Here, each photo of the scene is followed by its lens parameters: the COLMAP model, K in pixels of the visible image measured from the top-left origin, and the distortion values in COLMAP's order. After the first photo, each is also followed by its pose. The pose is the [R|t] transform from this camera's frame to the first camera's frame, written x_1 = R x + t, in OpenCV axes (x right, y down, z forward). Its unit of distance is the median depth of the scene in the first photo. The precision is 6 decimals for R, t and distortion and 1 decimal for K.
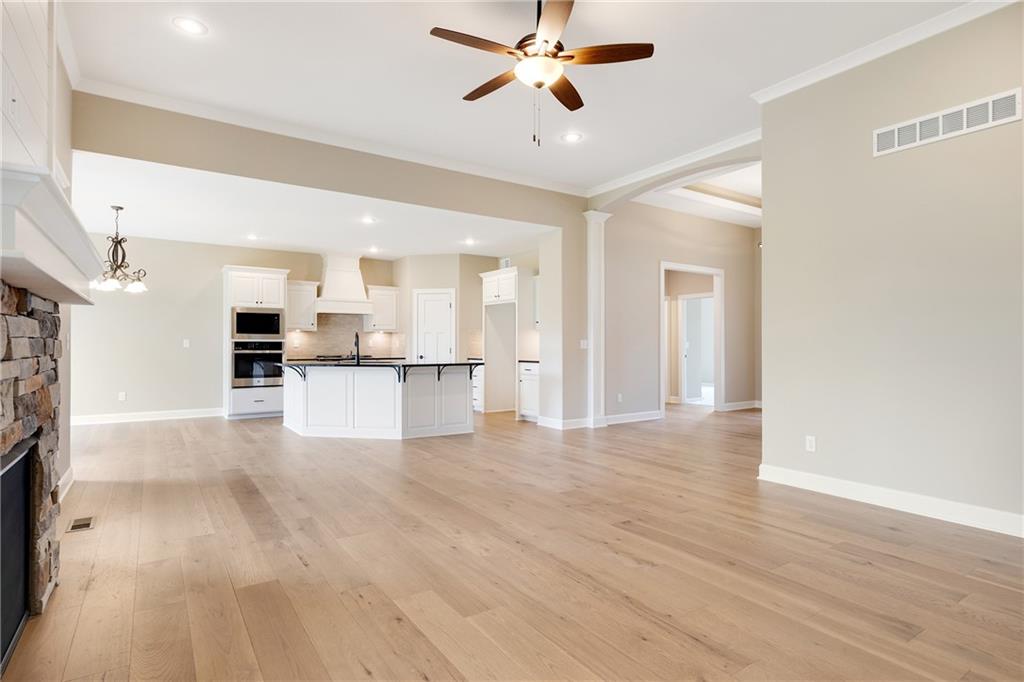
lens RADIAL K [[529.2, 0, 506.4], [0, 529.2, 349.7], [0, 0, 1]] dist [-0.007184, -0.000814]
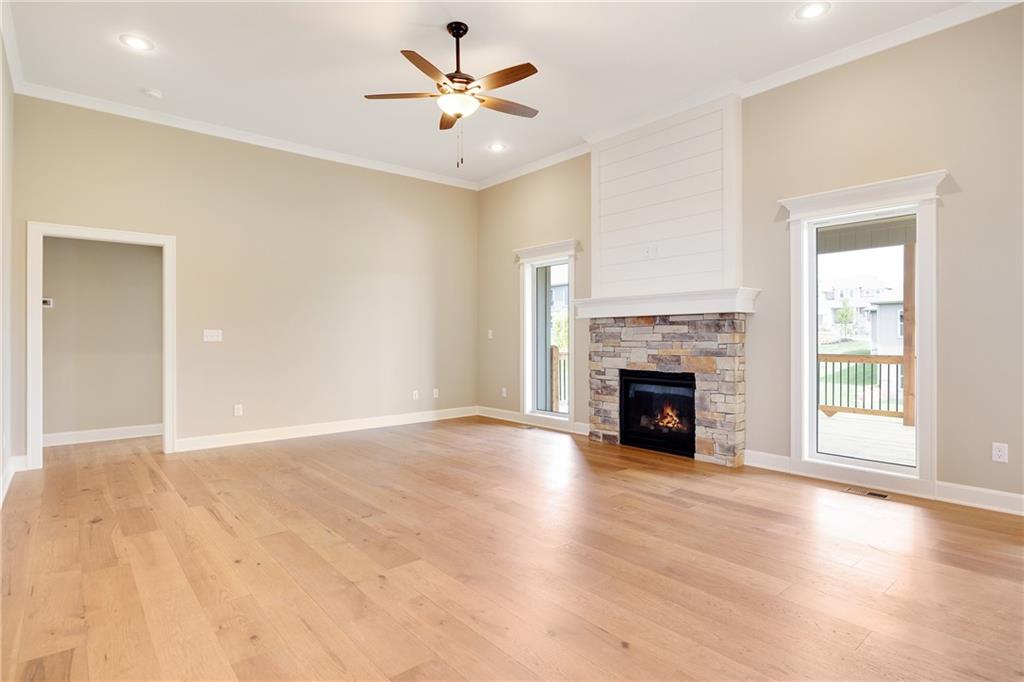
lens RADIAL K [[537.2, 0, 506.6], [0, 537.2, 336.3], [0, 0, 1]] dist [-0.014975, 0.001754]
pose [[-0.994982, -0.001616, -0.100037, 0.038084], [-0.002235, 0.999979, 0.006072, -0.006394], [0.100025, 0.006265, -0.994965, 1.084803]]
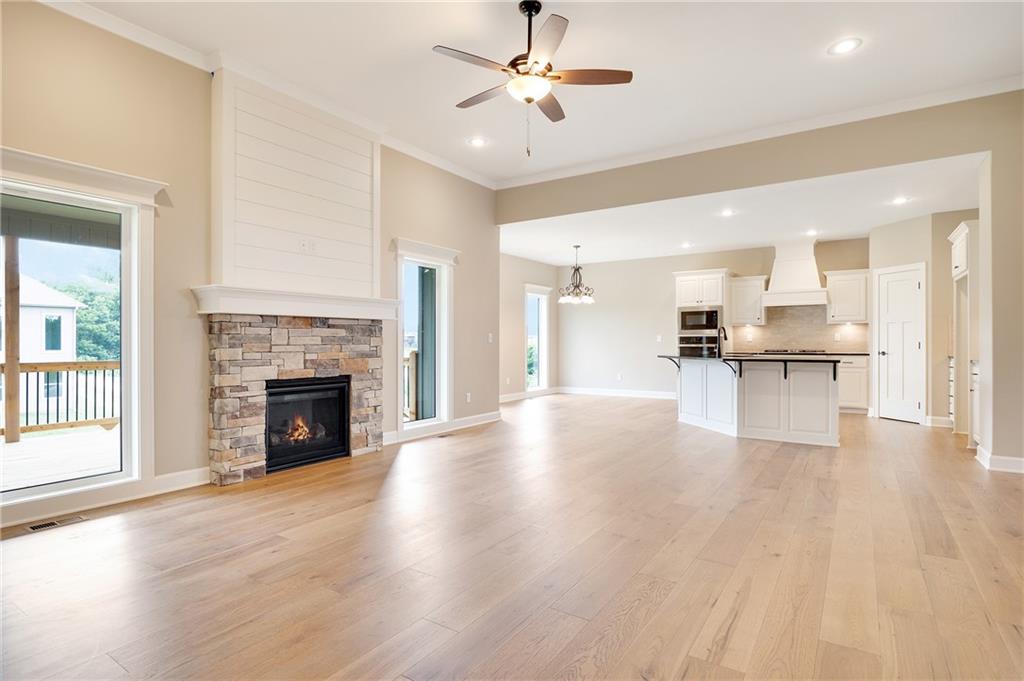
lens RADIAL K [[529.2, 0, 518.8], [0, 529.2, 345.0], [0, 0, 1]] dist [-0.007184, -0.000814]
pose [[0.395760, 0.001700, -0.918353, 0.524747], [-0.003773, 0.999993, 0.000226, 0.004427], [0.918346, 0.003376, 0.395763, 0.268811]]
